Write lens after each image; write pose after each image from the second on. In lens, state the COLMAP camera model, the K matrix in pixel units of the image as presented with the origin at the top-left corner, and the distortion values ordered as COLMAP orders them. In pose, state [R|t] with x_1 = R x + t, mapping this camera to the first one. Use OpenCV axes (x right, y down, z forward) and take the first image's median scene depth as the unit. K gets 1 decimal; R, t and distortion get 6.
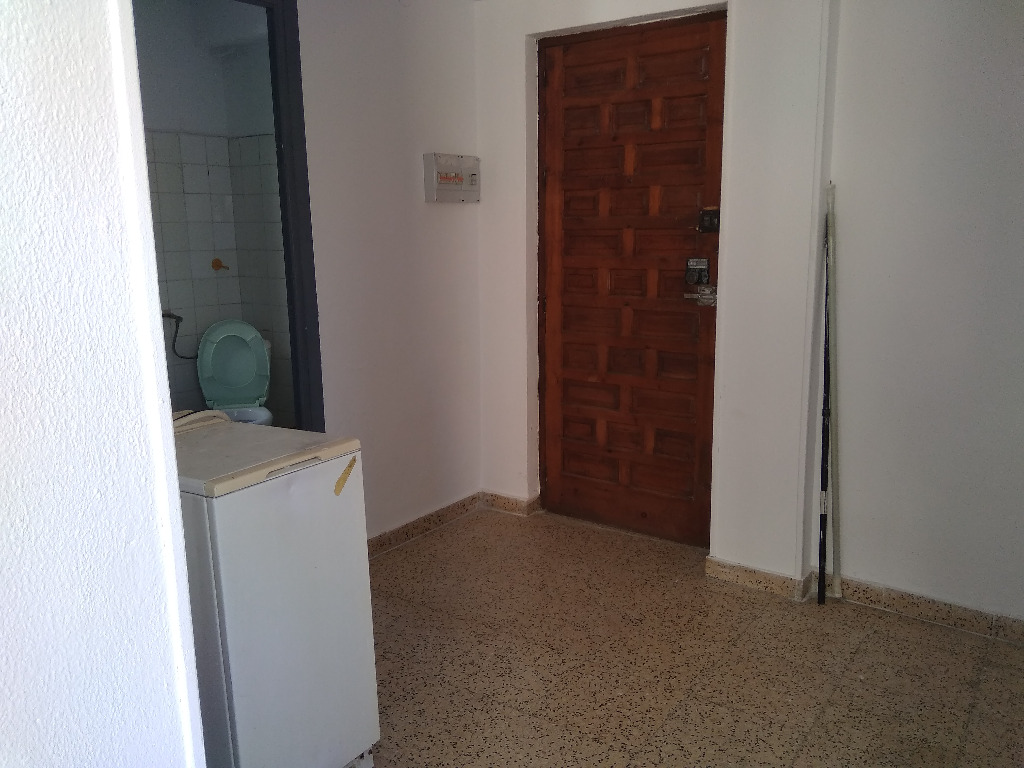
lens RADIAL K [[827.0, 0, 510.1], [0, 827.0, 380.8], [0, 0, 1]] dist [0.092002, -0.154854]
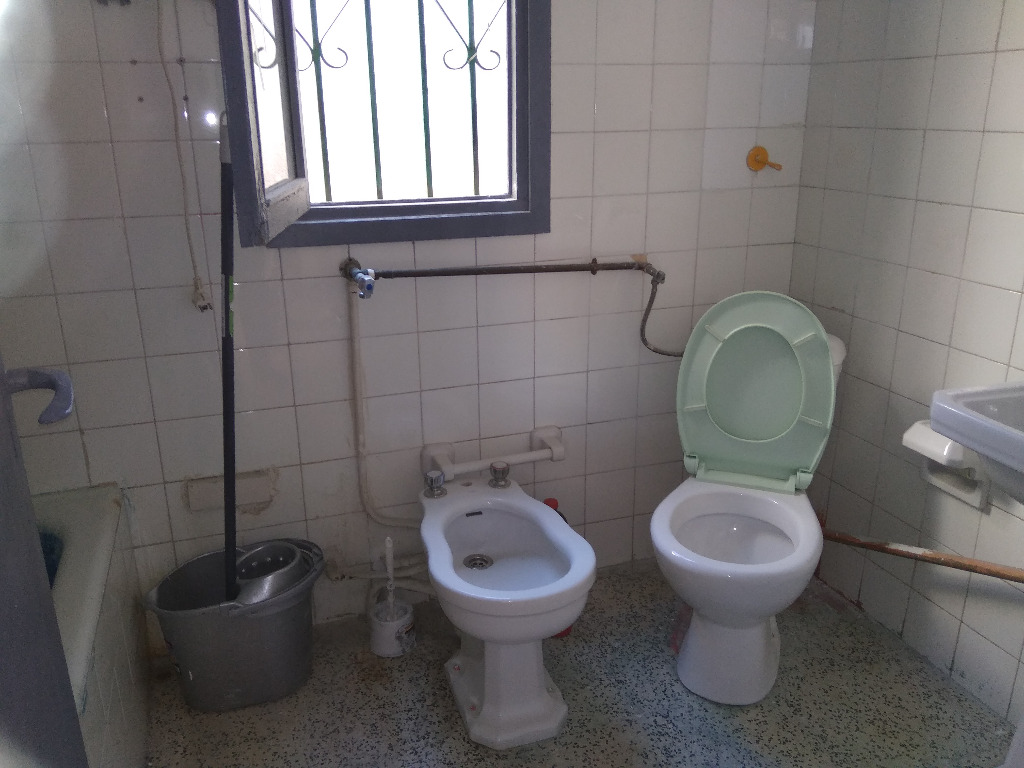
lens RADIAL K [[827.0, 0, 510.1], [0, 827.0, 380.8], [0, 0, 1]] dist [0.092002, -0.154854]
pose [[0.803714, 0.190942, -0.563546, -0.182333], [-0.106545, 0.977987, 0.179412, -0.091081], [0.585399, -0.084153, 0.806366, 0.554240]]
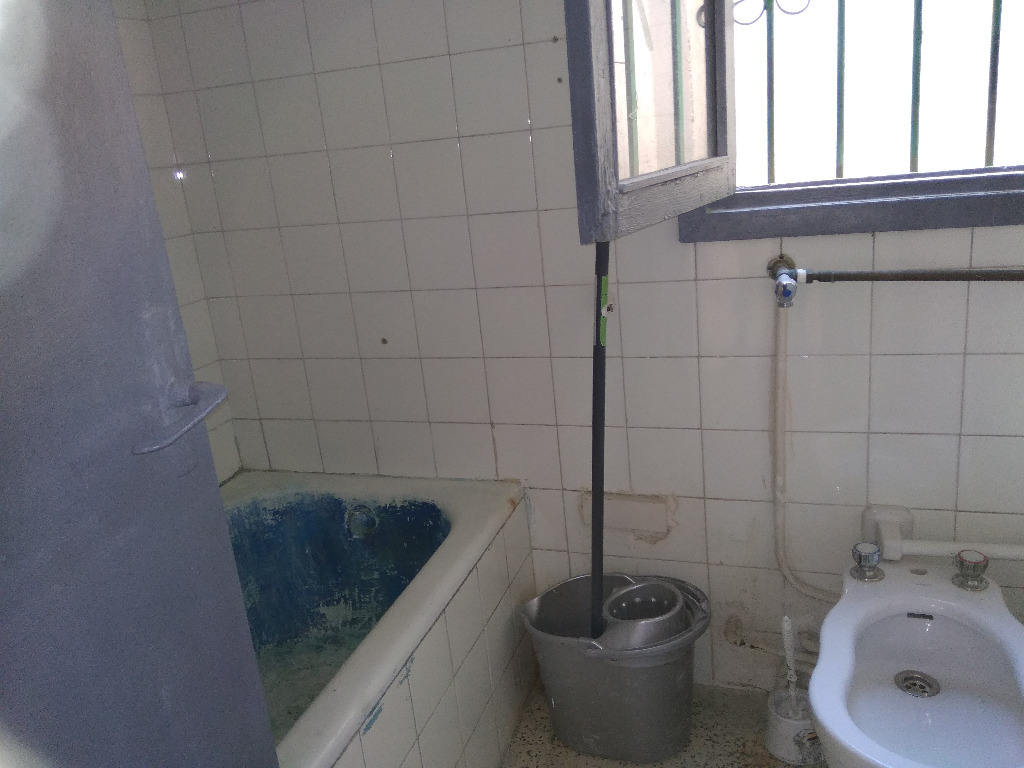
lens RADIAL K [[827.0, 0, 510.1], [0, 827.0, 380.8], [0, 0, 1]] dist [0.092002, -0.154854]
pose [[0.263681, 0.265957, -0.927221, -0.201649], [-0.072514, 0.963985, 0.255880, -0.096235], [0.961880, -0.000234, 0.273470, 0.649978]]
